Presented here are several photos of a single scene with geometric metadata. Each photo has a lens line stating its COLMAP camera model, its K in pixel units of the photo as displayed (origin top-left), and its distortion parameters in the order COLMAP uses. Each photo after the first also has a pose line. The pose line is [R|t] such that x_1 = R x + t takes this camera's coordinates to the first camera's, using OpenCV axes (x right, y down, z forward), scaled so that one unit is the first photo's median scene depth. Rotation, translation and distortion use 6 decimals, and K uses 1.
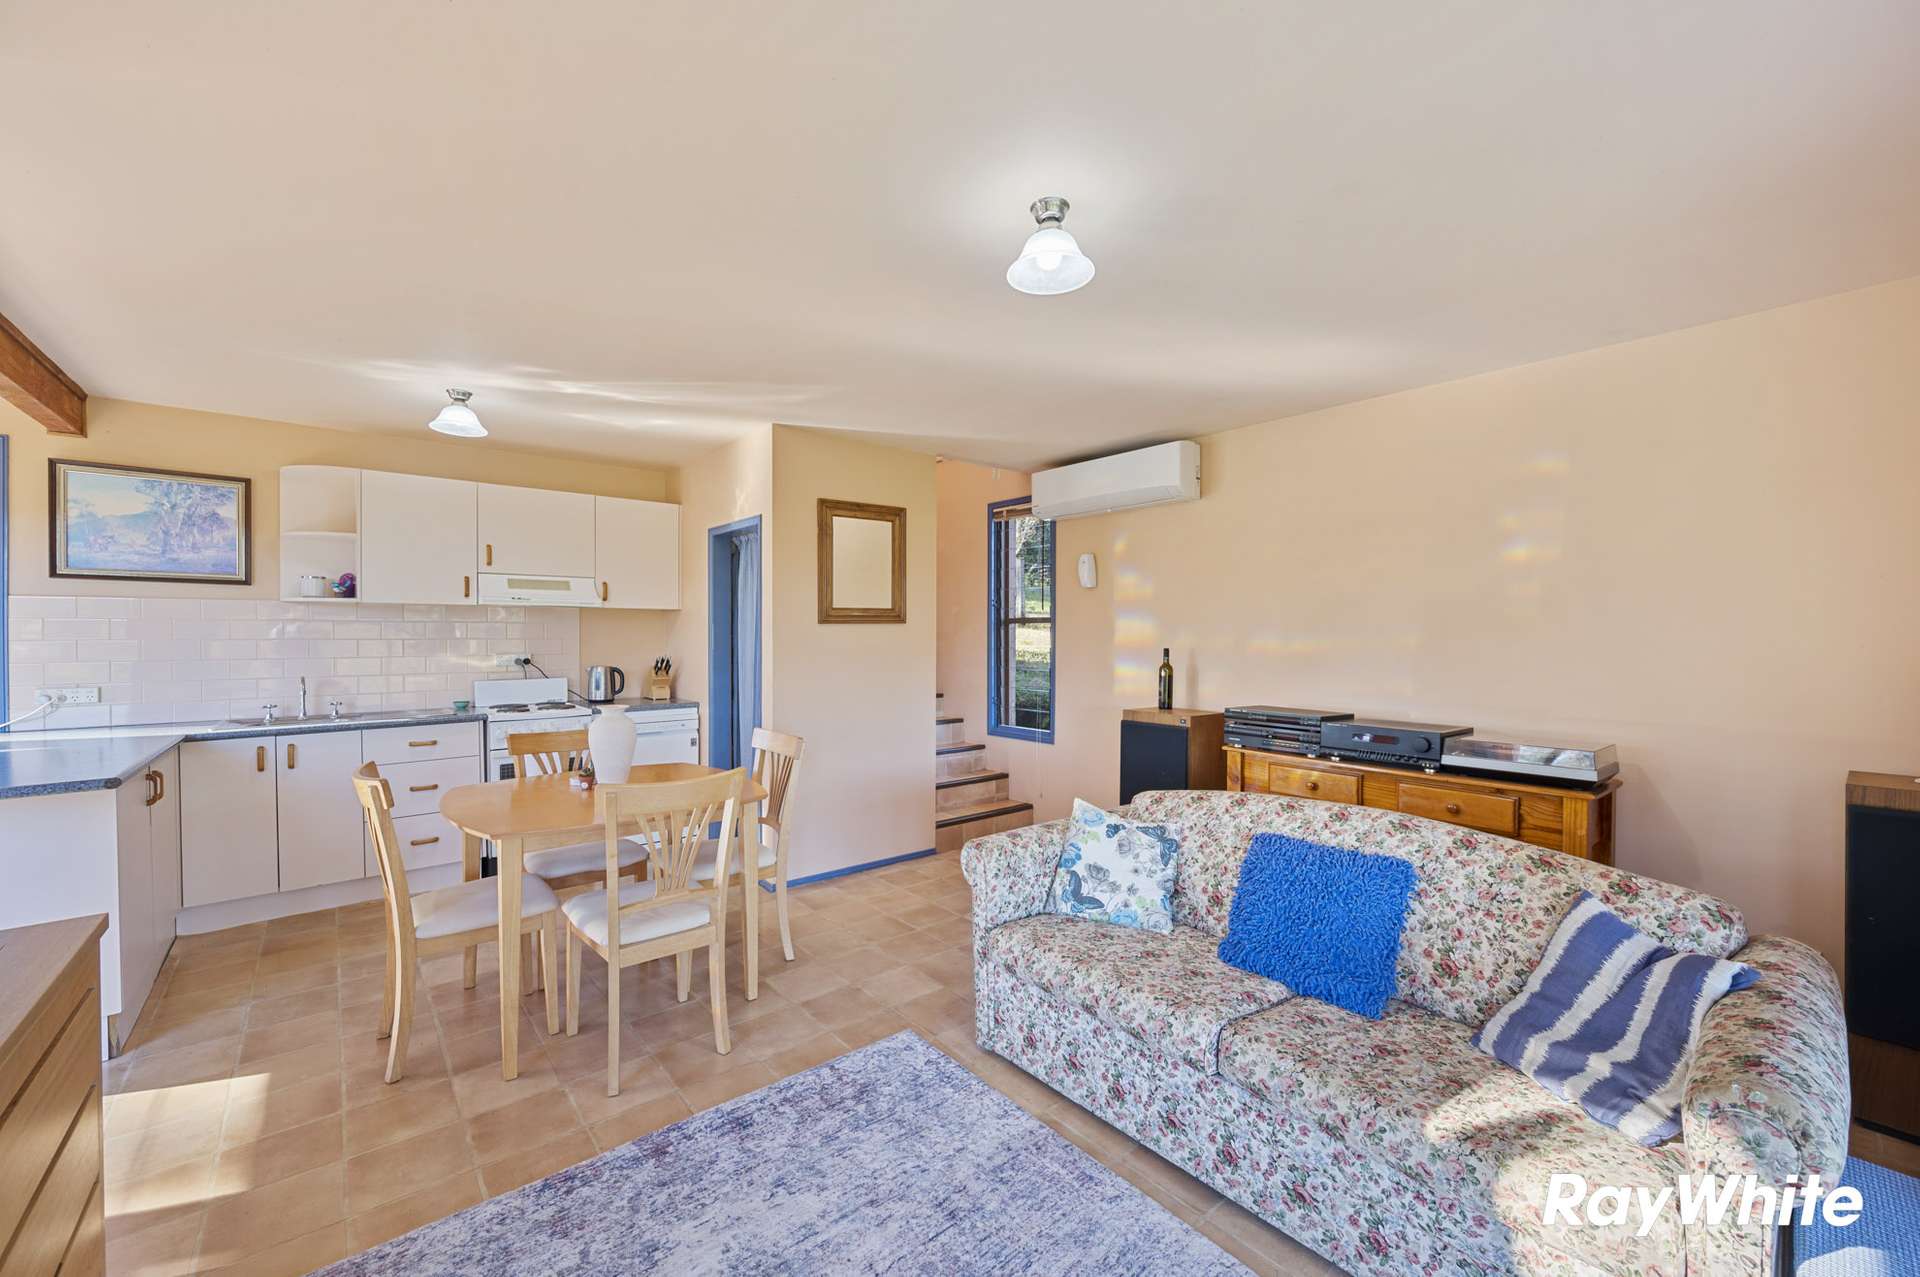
lens RADIAL K [[755.4, 0, 960.0], [0, 755.4, 638.5], [0, 0, 1]] dist [-0.001277, 0.000225]
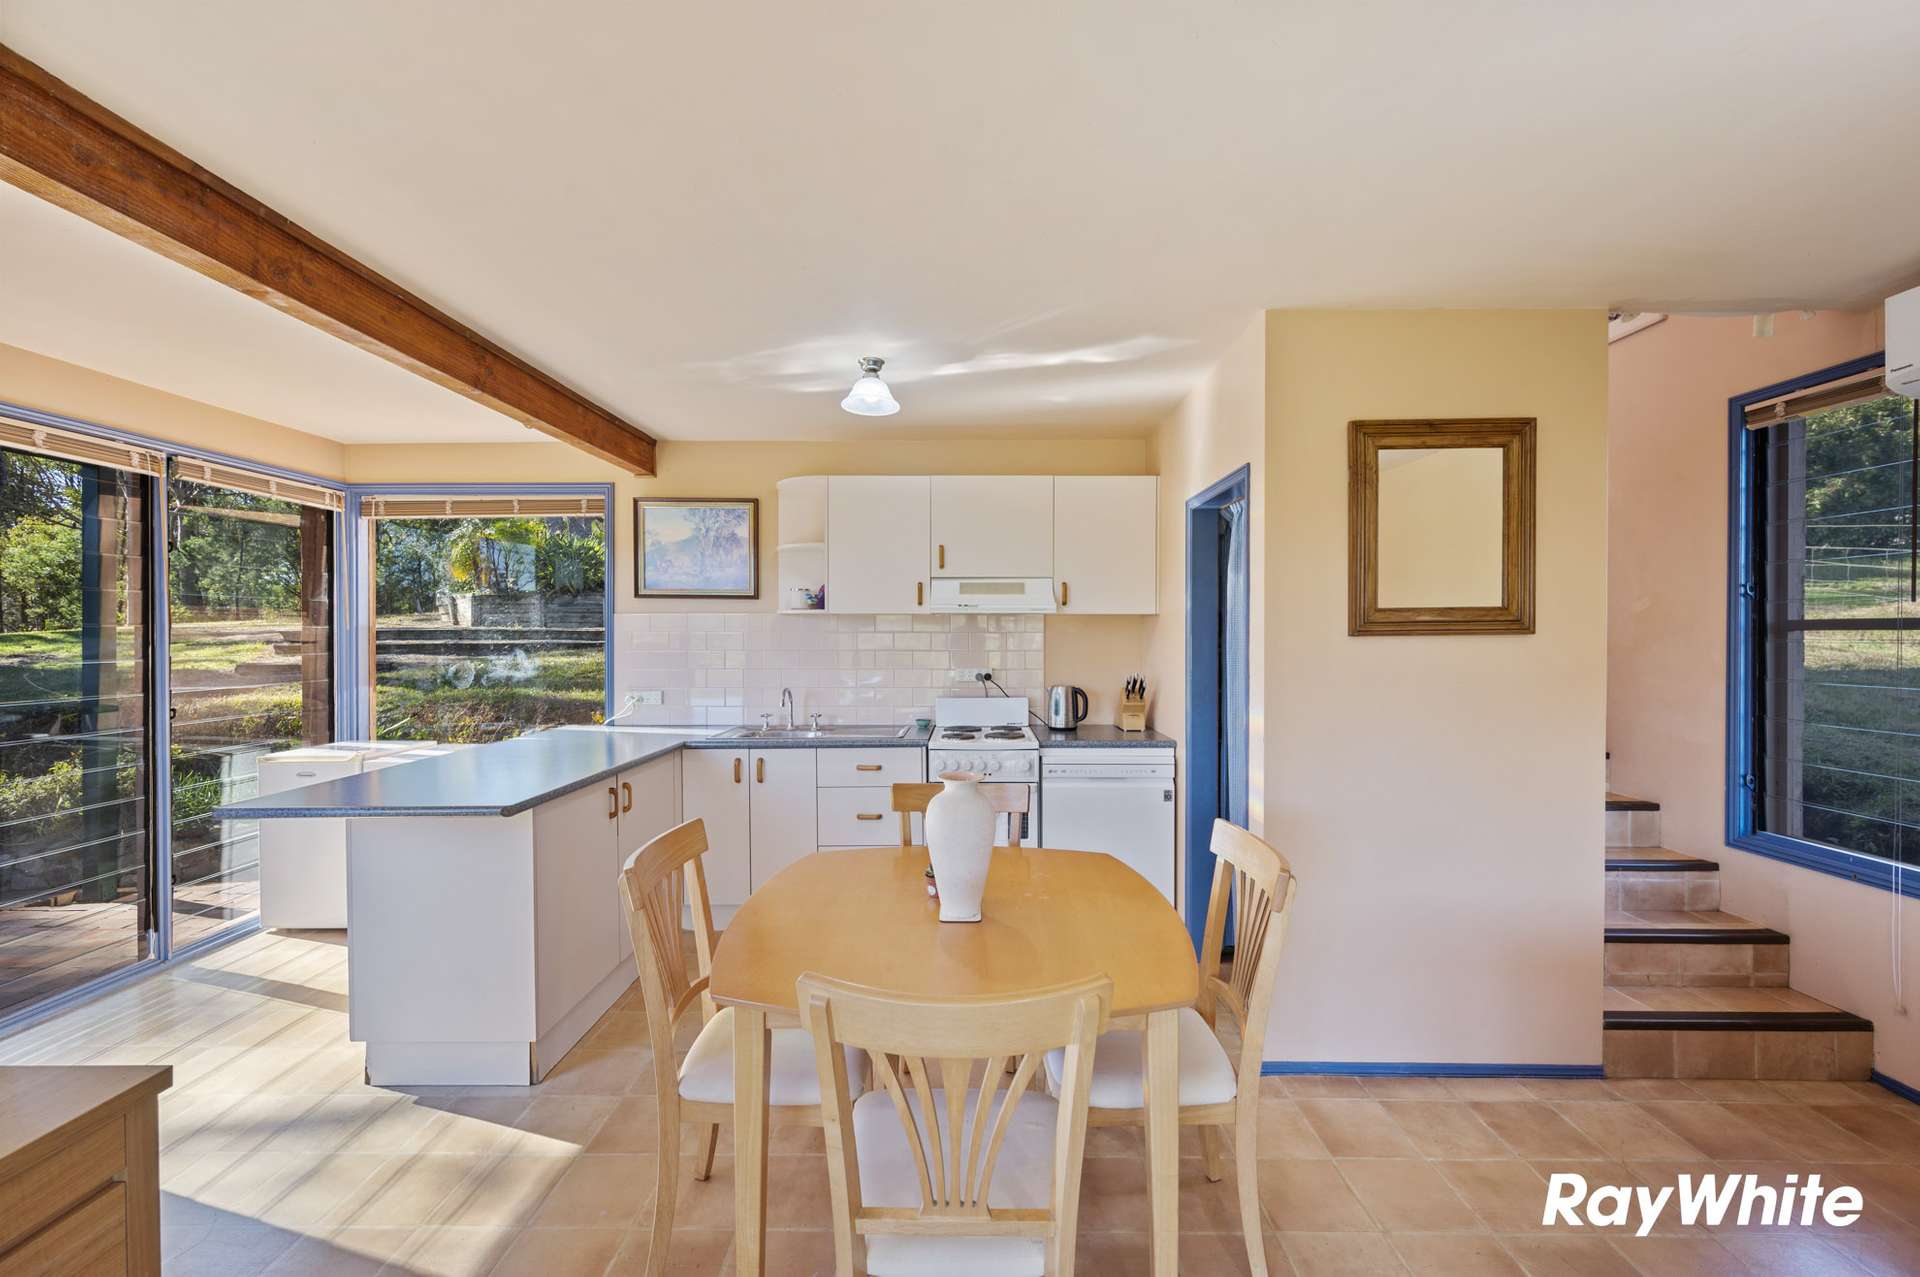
lens RADIAL K [[751.8, 0, 960.0], [0, 751.8, 638.5], [0, 0, 1]] dist [-0.000004, -0.000009]
pose [[0.760575, 0.003904, -0.649238, -0.037739], [-0.004540, 0.999989, 0.000694, -0.016237], [0.649234, 0.002420, 0.760585, 0.351234]]
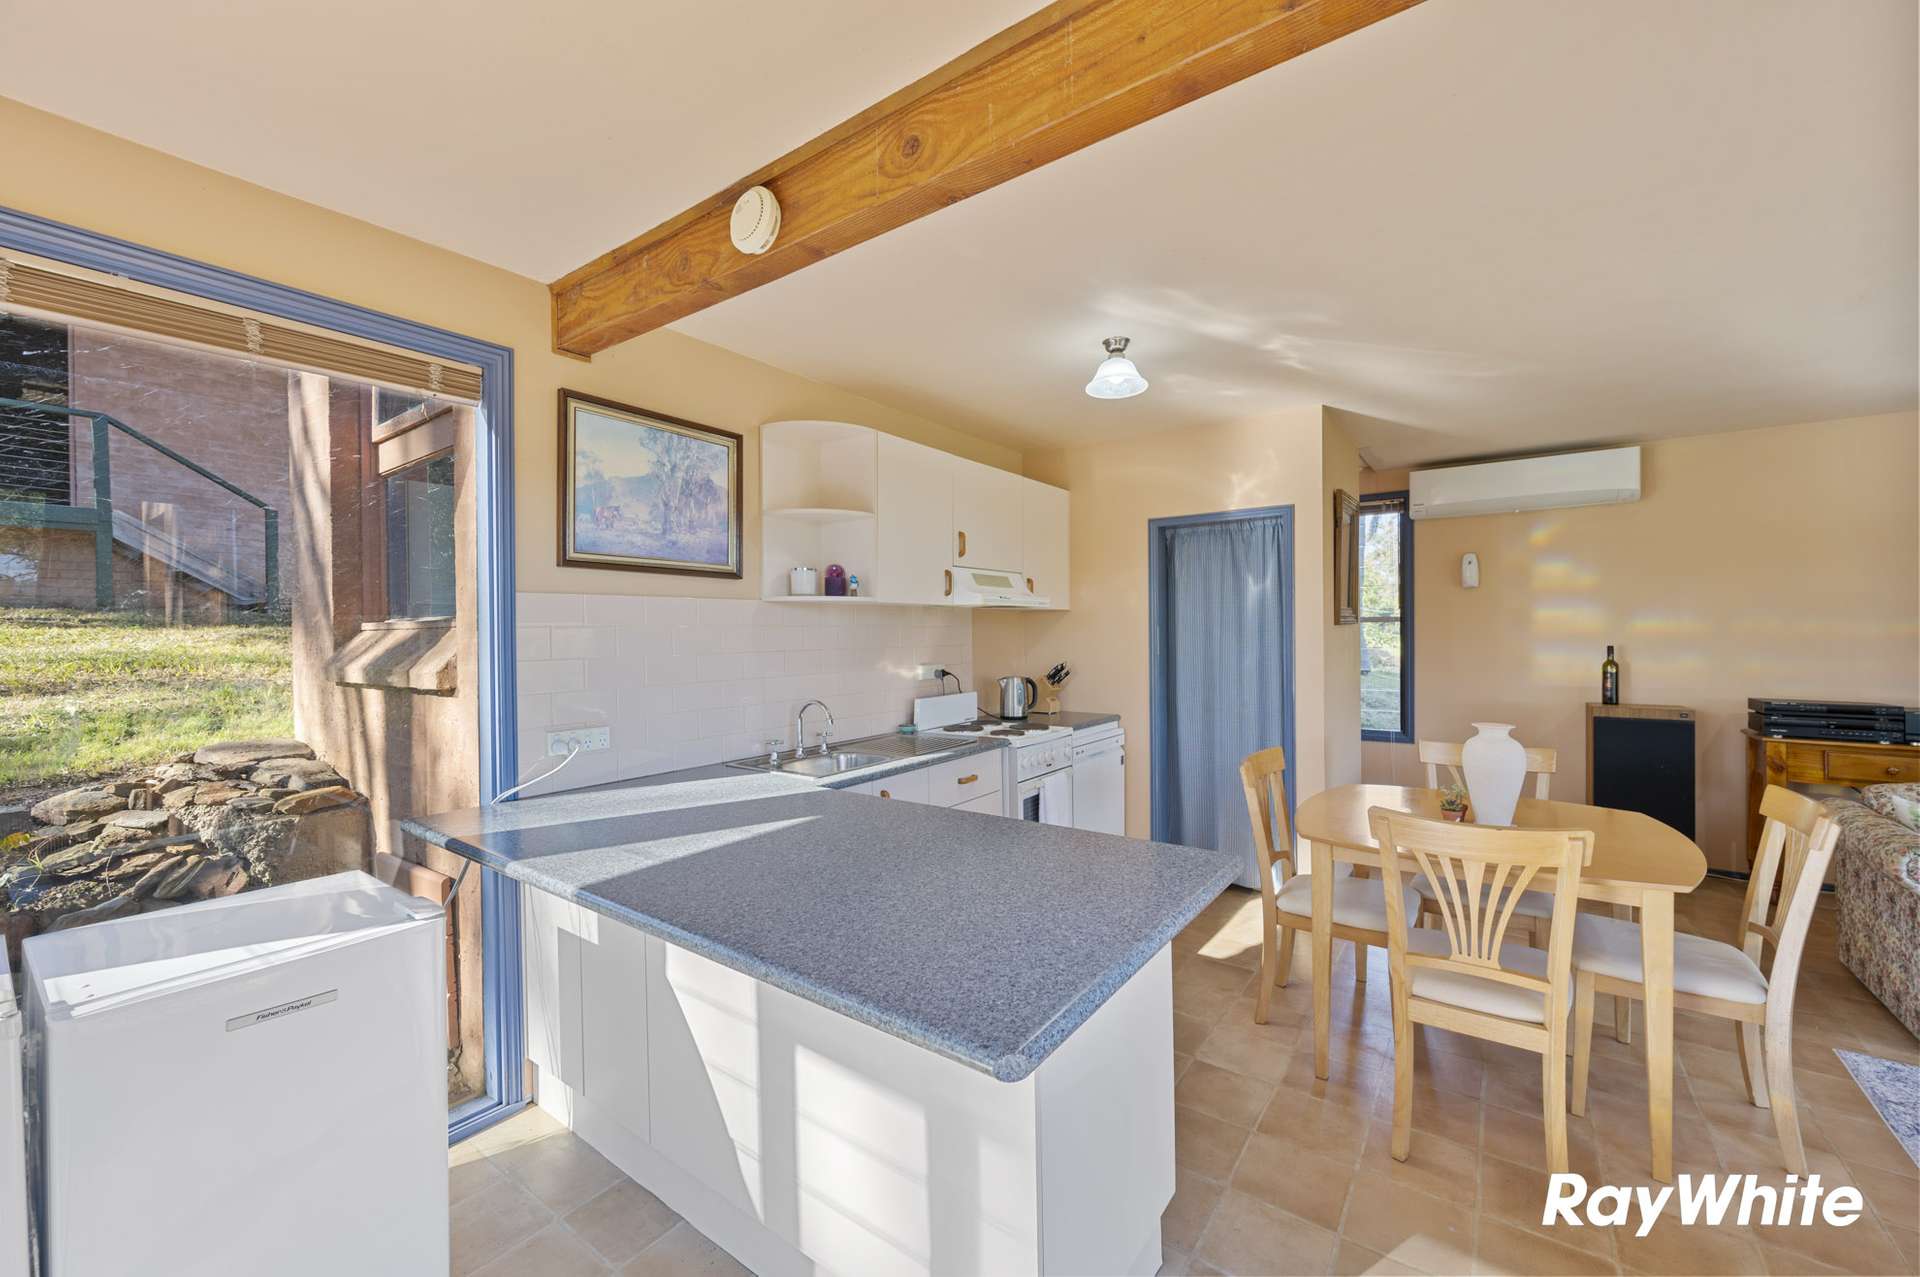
lens RADIAL K [[755.4, 0, 960.0], [0, 755.4, 638.5], [0, 0, 1]] dist [-0.001277, 0.000225]
pose [[0.971112, -0.014065, 0.238209, -0.832925], [0.014355, 0.999897, 0.000515, -0.009004], [-0.238192, 0.002919, 0.971214, 0.211473]]
